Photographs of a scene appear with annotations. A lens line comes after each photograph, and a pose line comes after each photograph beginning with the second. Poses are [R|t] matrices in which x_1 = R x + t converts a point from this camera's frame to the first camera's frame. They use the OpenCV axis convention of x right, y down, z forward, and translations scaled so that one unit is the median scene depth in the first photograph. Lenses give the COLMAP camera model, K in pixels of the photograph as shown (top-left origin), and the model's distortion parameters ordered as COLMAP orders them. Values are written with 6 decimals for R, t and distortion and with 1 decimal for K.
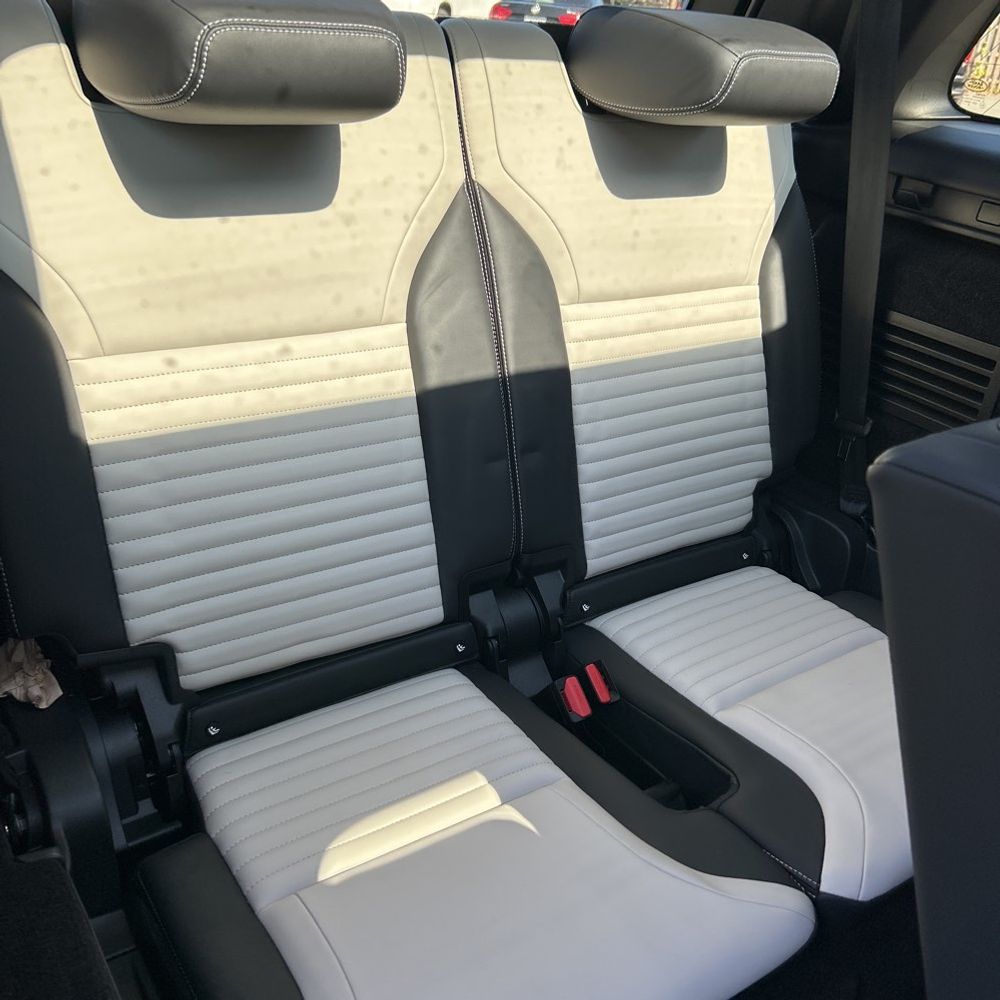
lens RADIAL K [[957.4, 0, 486.0], [0, 957.4, 535.1], [0, 0, 1]] dist [0.083831, -0.121674]
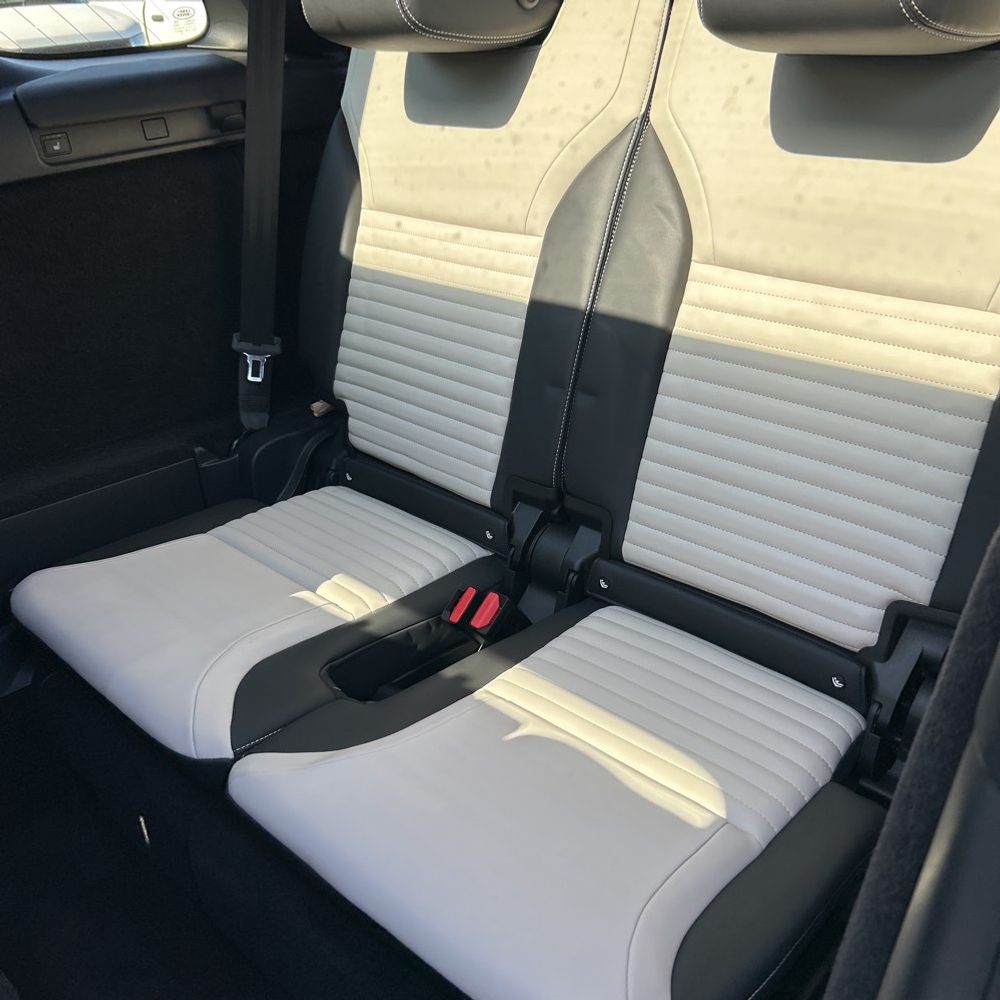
lens RADIAL K [[1004.3, 0, 494.8], [0, 1004.3, 503.1], [0, 0, 1]] dist [0.059073, -0.090384]
pose [[0.227920, 0.381483, -0.895836, 1.077602], [-0.404787, 0.873901, 0.269156, -0.247577], [0.885550, 0.301277, 0.353599, 0.641634]]
